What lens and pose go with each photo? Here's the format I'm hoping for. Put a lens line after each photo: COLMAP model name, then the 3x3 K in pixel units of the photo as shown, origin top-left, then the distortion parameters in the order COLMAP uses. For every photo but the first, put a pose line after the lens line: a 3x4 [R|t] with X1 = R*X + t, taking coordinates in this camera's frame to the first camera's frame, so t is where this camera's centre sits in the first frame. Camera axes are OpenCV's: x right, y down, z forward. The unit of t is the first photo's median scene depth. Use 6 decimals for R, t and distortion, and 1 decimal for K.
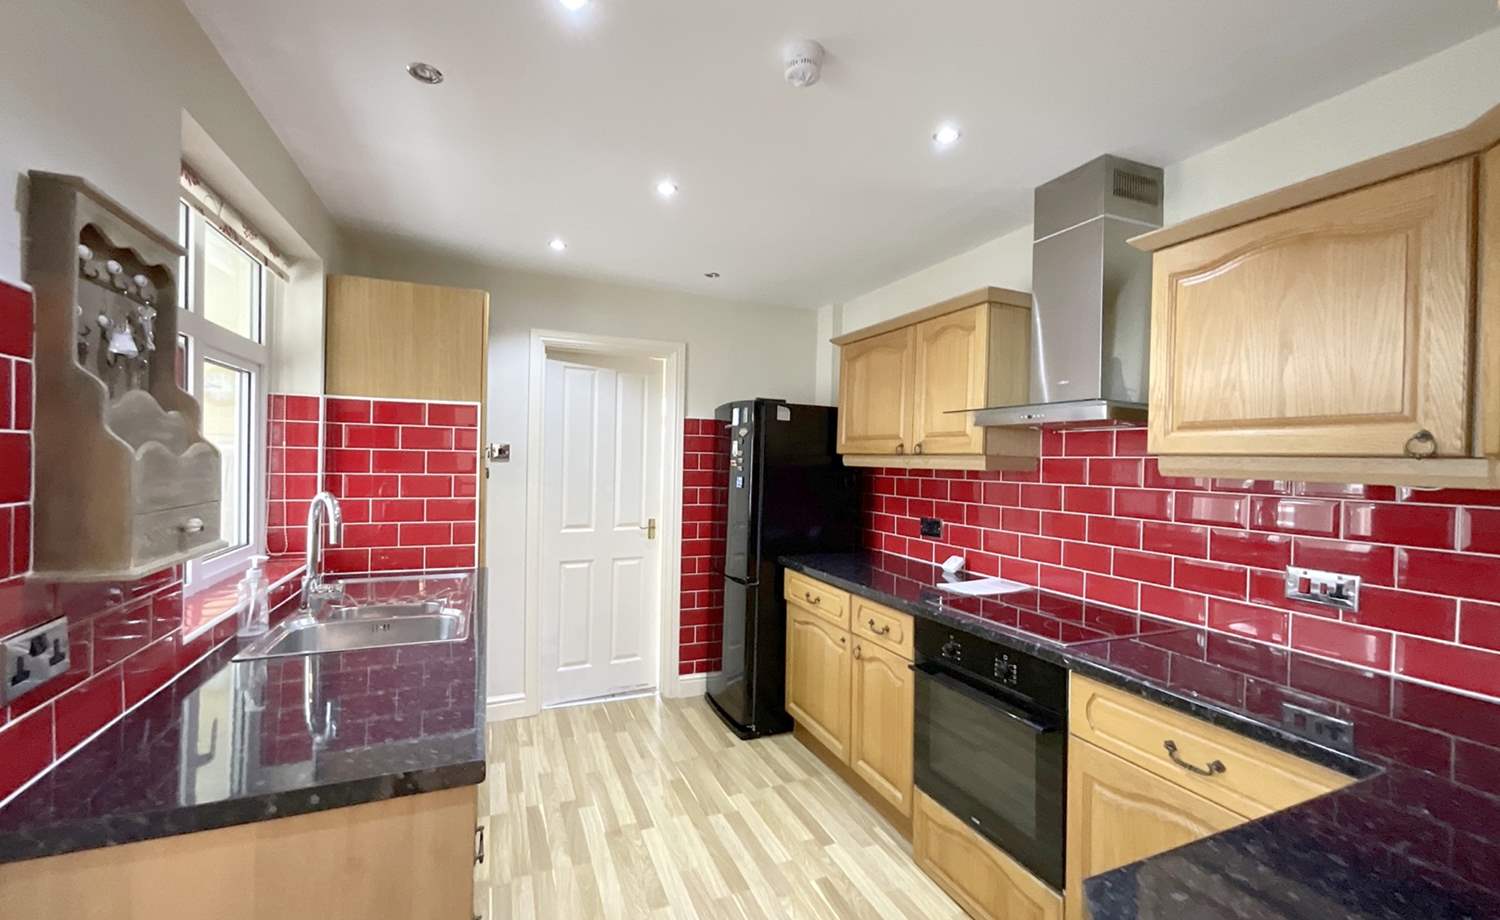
lens RADIAL K [[606.9, 0, 749.6], [0, 606.9, 457.3], [0, 0, 1]] dist [-0.000650, -0.000158]
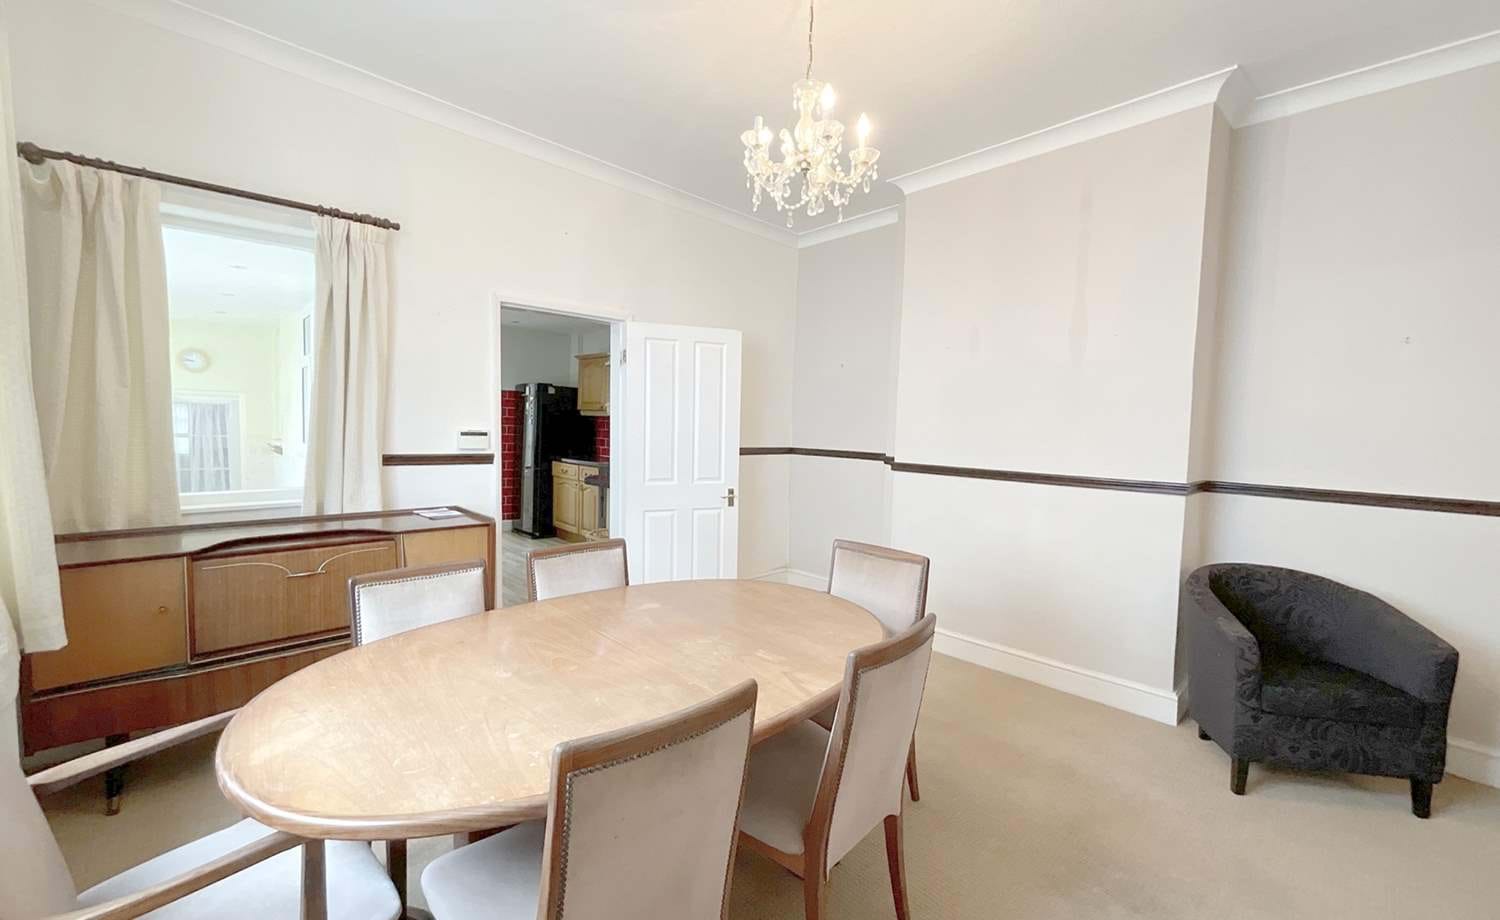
lens RADIAL K [[606.9, 0, 752.5], [0, 606.9, 462.2], [0, 0, 1]] dist [-0.000650, -0.000158]
pose [[0.940168, -0.004914, 0.340676, -0.009154], [-0.017345, 0.997909, 0.062261, 0.036105], [-0.340270, -0.064444, 0.938117, -1.267383]]
